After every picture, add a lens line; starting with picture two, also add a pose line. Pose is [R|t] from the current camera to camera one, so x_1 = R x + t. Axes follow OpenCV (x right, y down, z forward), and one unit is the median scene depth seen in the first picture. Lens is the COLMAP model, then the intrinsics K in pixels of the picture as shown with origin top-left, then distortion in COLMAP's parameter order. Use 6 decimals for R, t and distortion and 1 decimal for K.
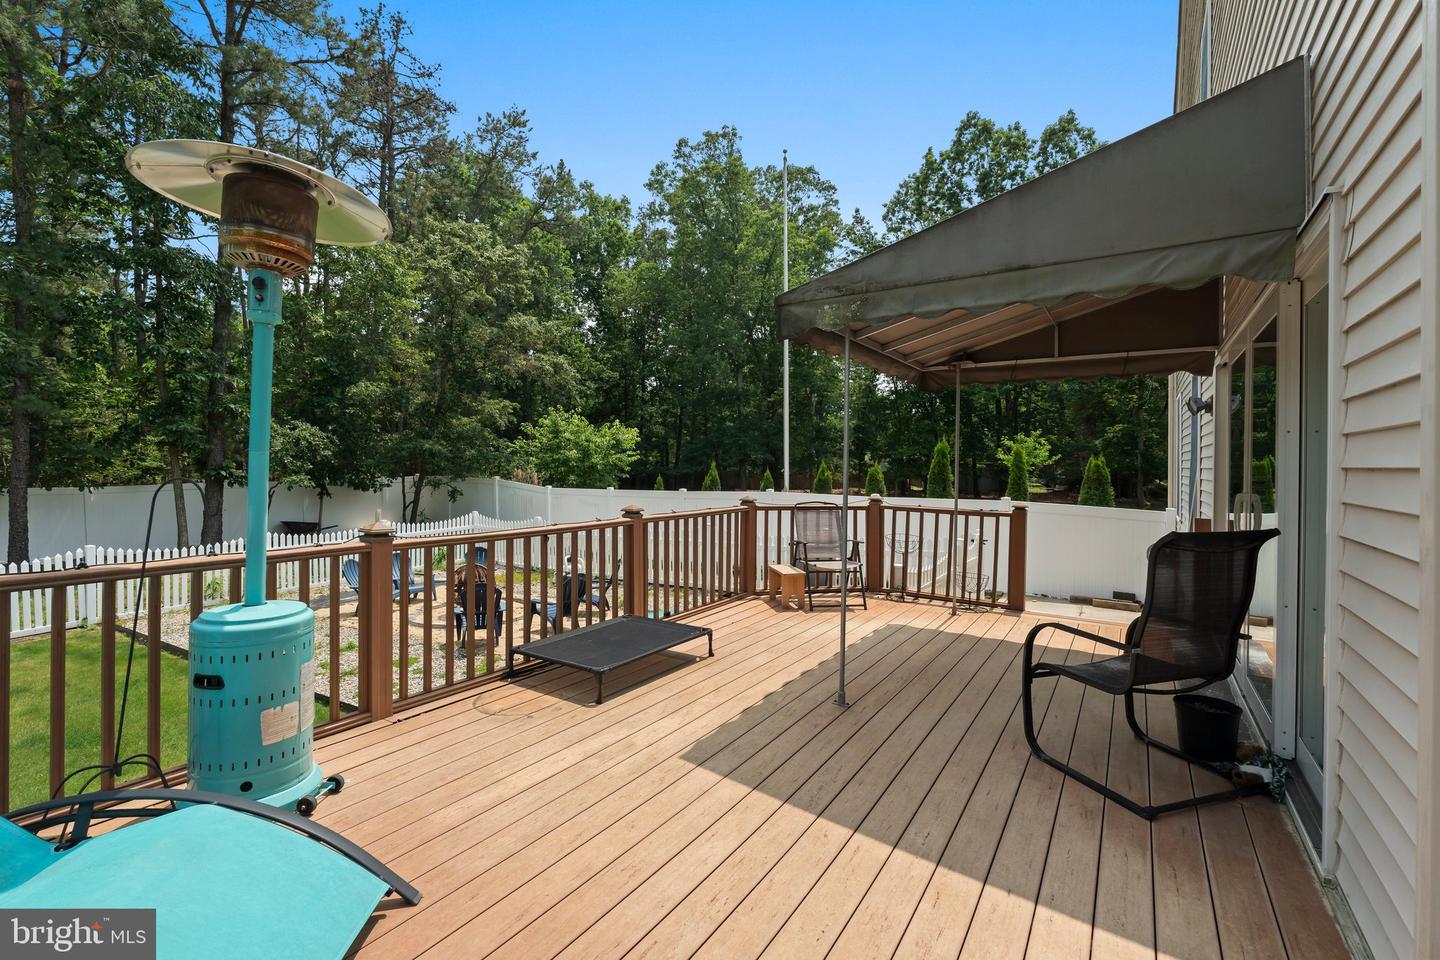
lens RADIAL K [[636.7, 0, 719.2], [0, 636.7, 467.3], [0, 0, 1]] dist [-0.002300, -0.001288]
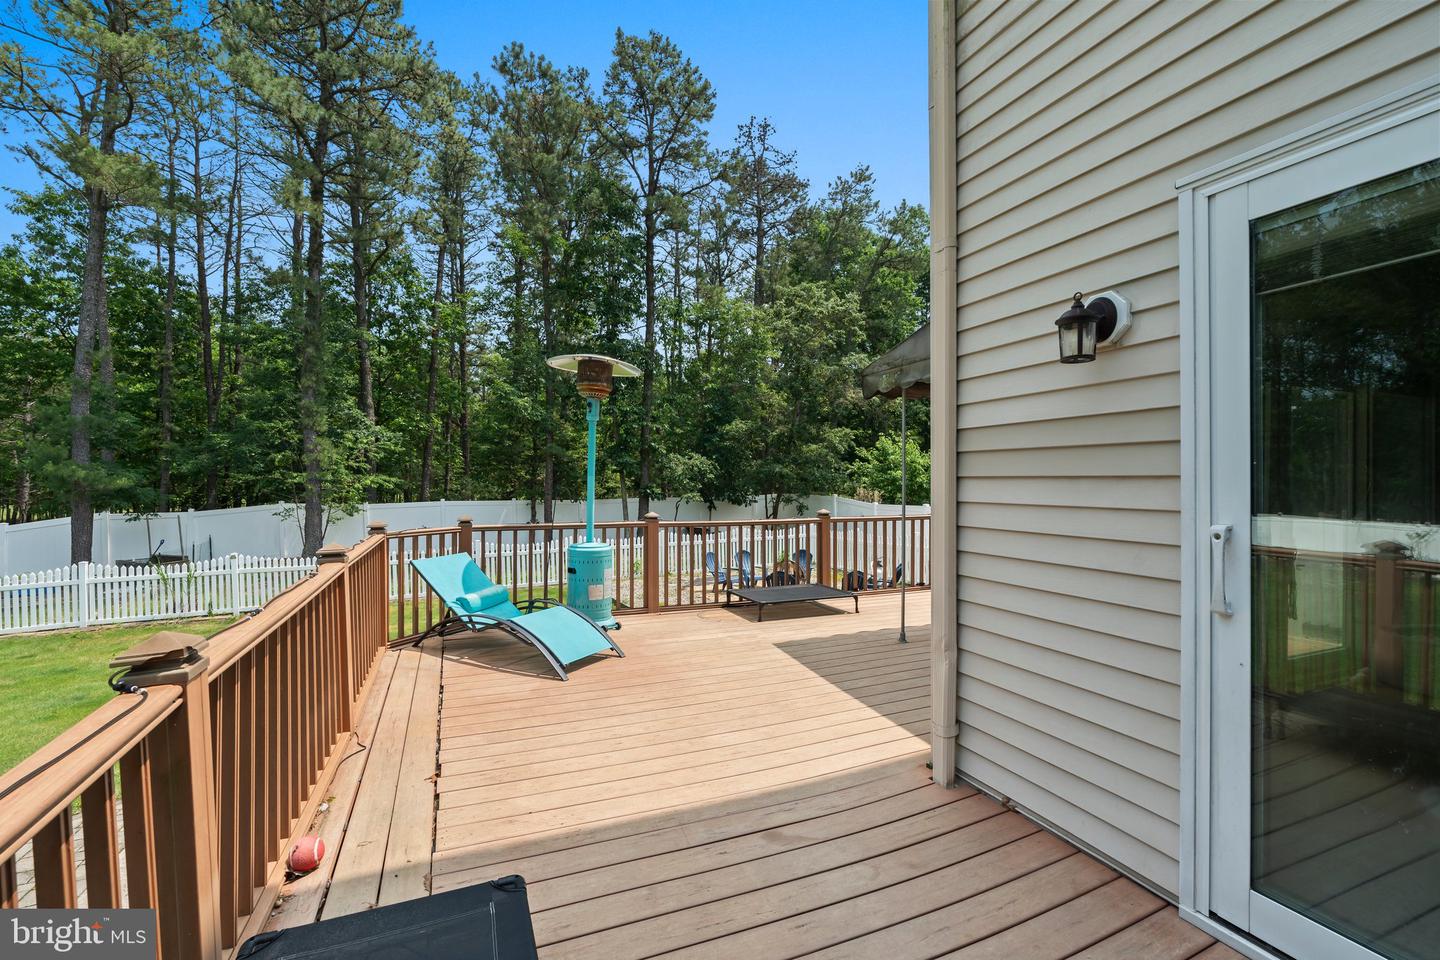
lens RADIAL K [[614.6, 0, 720.0], [0, 614.6, 480.0], [0, 0, 1]] dist [0.001419, -0.000155]
pose [[0.839001, -0.010267, -0.544033, 0.089244], [0.003942, 0.999910, -0.012792, 0.002011], [0.544116, 0.008588, 0.838966, -0.062735]]
